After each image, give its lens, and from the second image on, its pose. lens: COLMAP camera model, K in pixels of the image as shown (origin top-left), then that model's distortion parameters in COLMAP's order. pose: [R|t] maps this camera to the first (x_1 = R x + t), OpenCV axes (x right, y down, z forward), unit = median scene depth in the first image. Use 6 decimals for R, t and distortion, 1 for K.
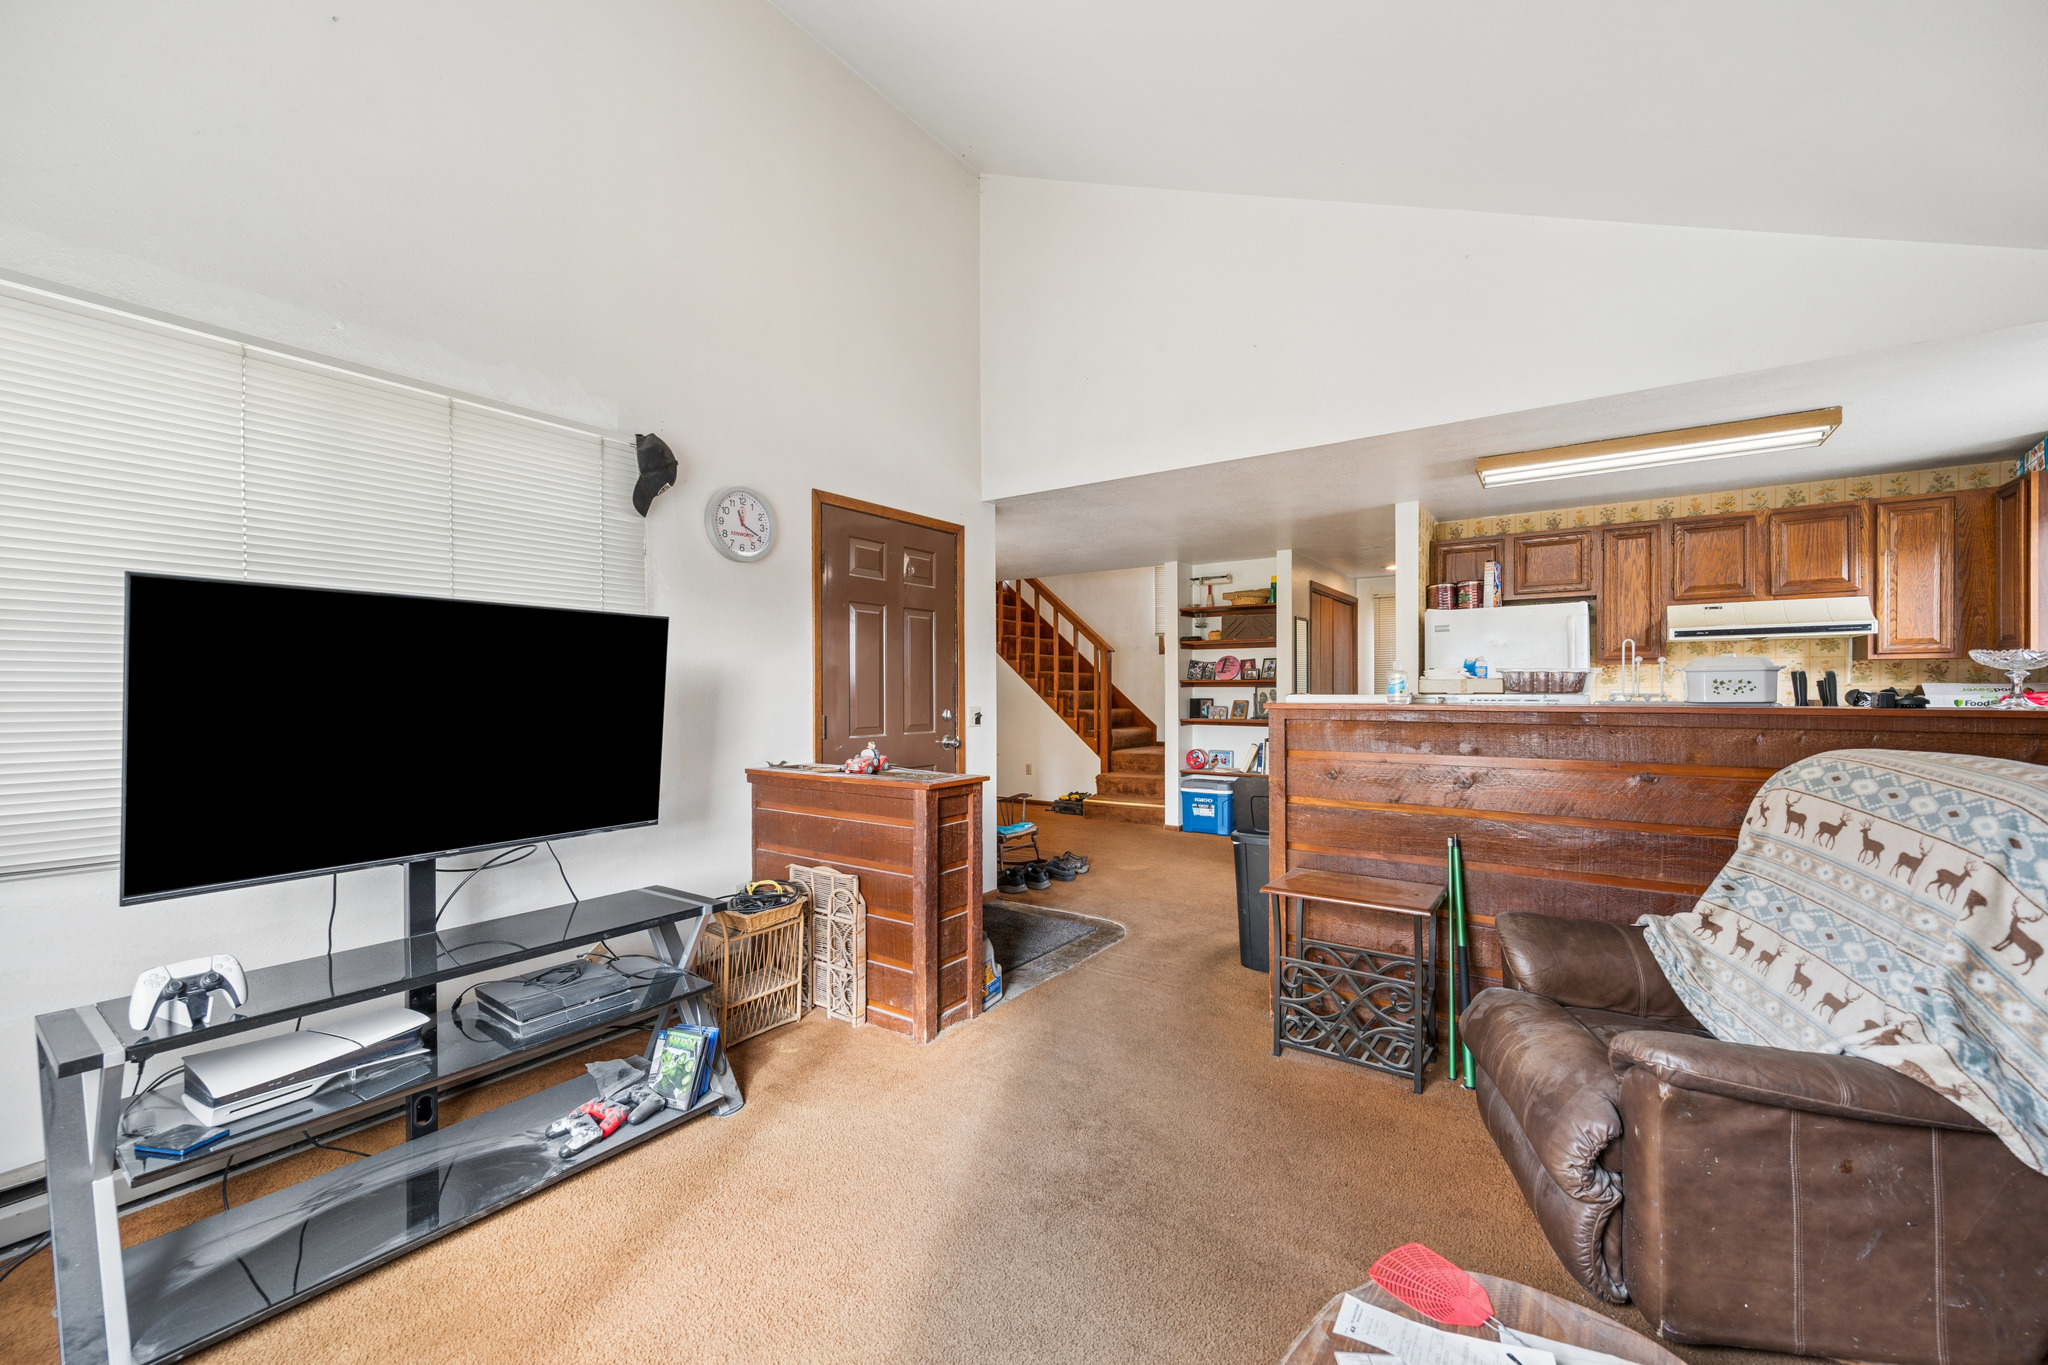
lens RADIAL K [[795.4, 0, 1024.2], [0, 795.4, 683.7], [0, 0, 1]] dist [-0.010637, 0.001110]
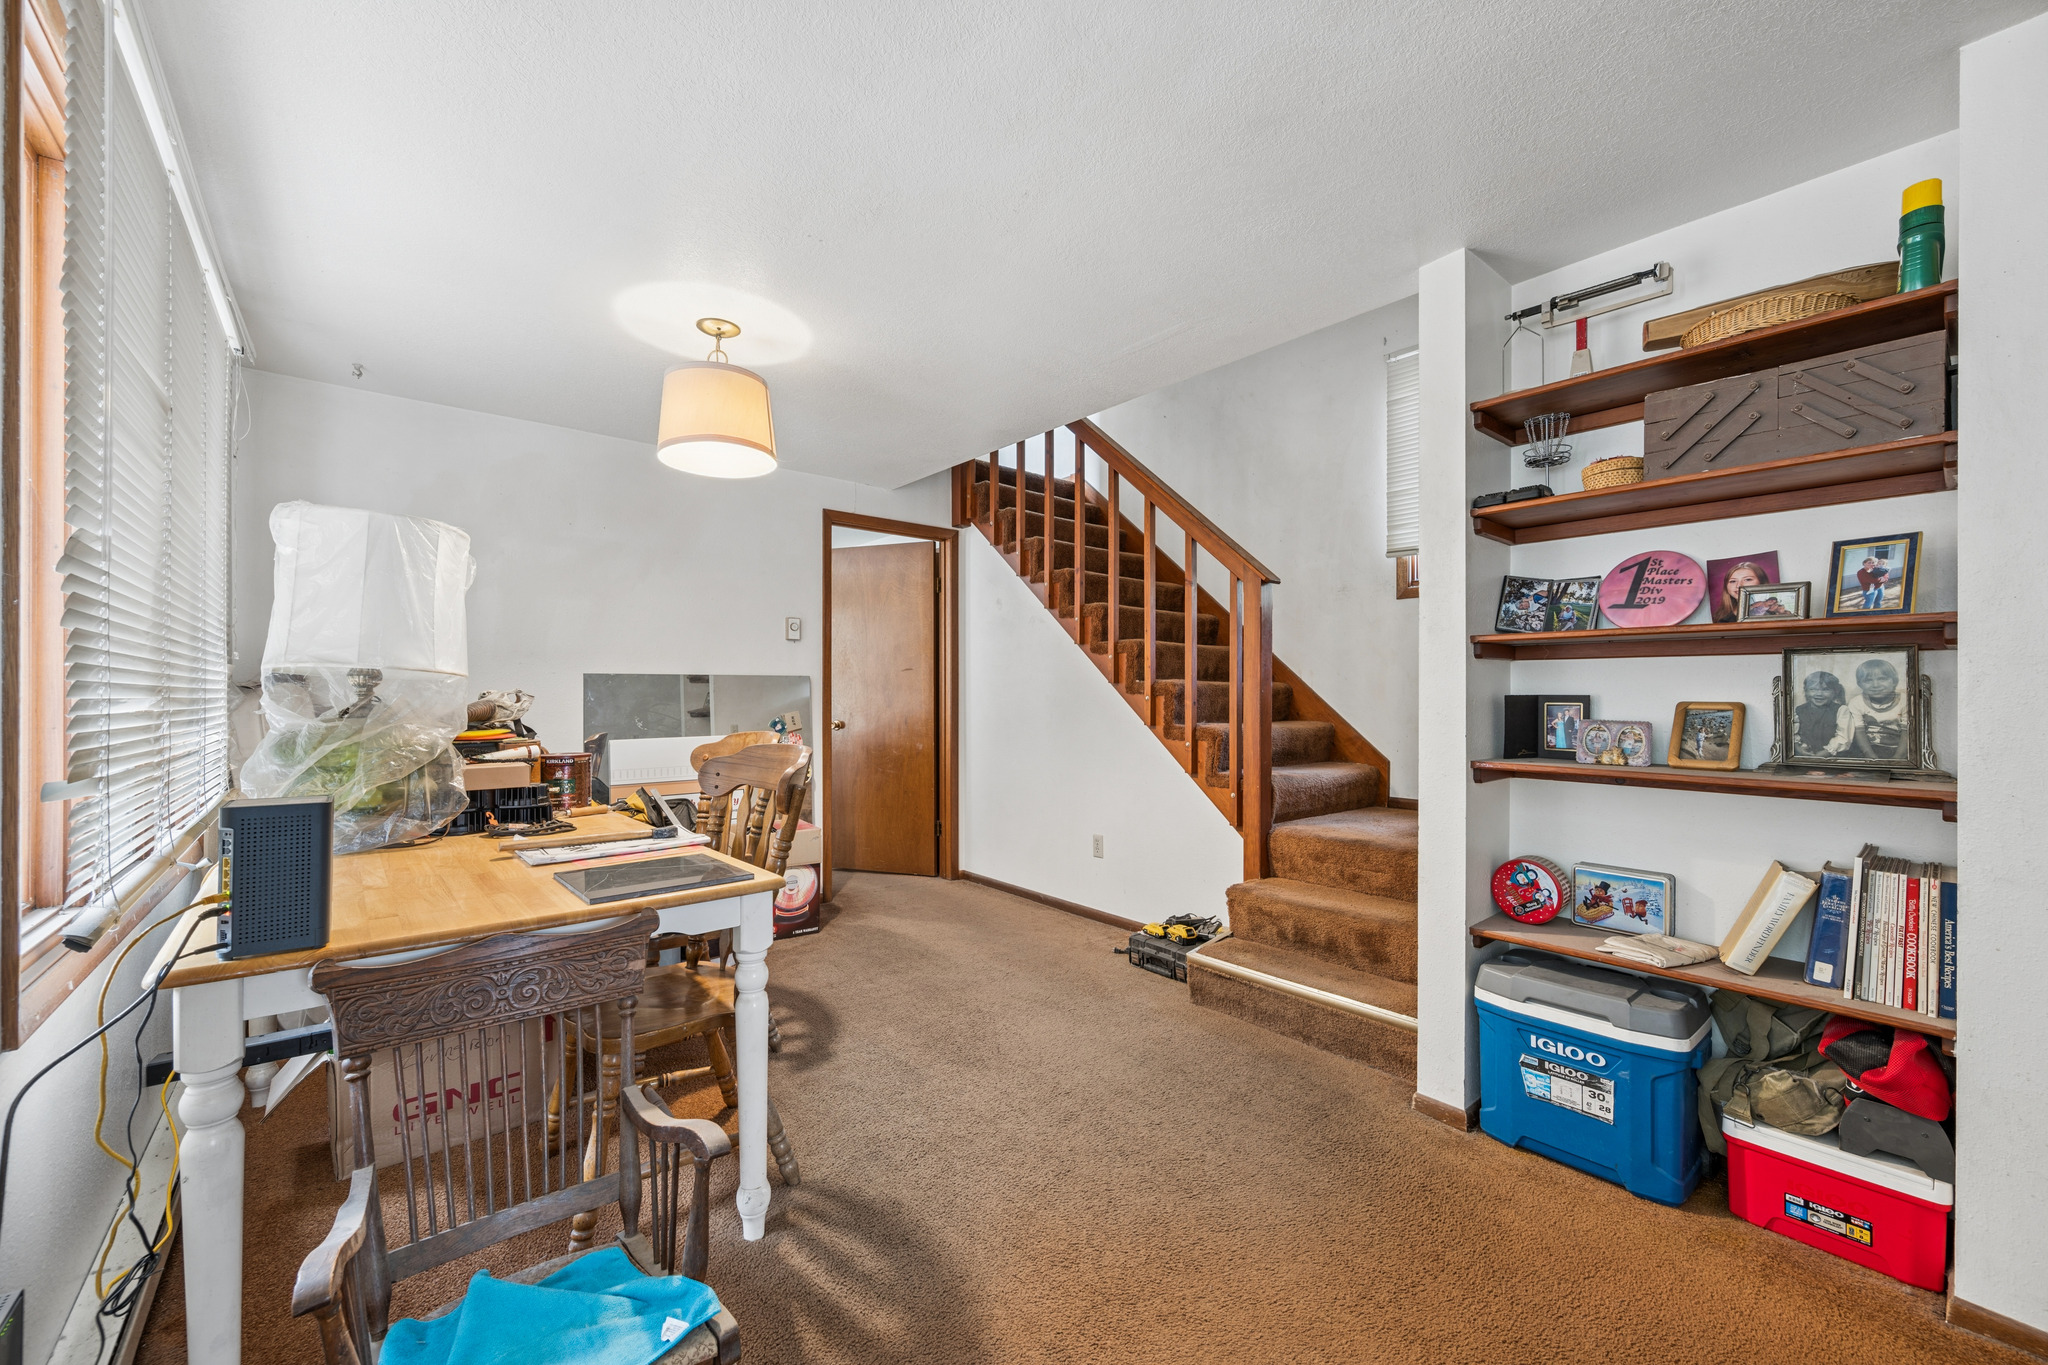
lens RADIAL K [[795.4, 0, 1025.1], [0, 795.4, 698.7], [0, 0, 1]] dist [-0.010637, 0.001110]
pose [[0.963343, 0.003730, -0.268246, 0.107425], [0.001569, 0.999808, 0.019539, 0.013186], [0.268268, -0.019244, 0.963152, 0.634946]]
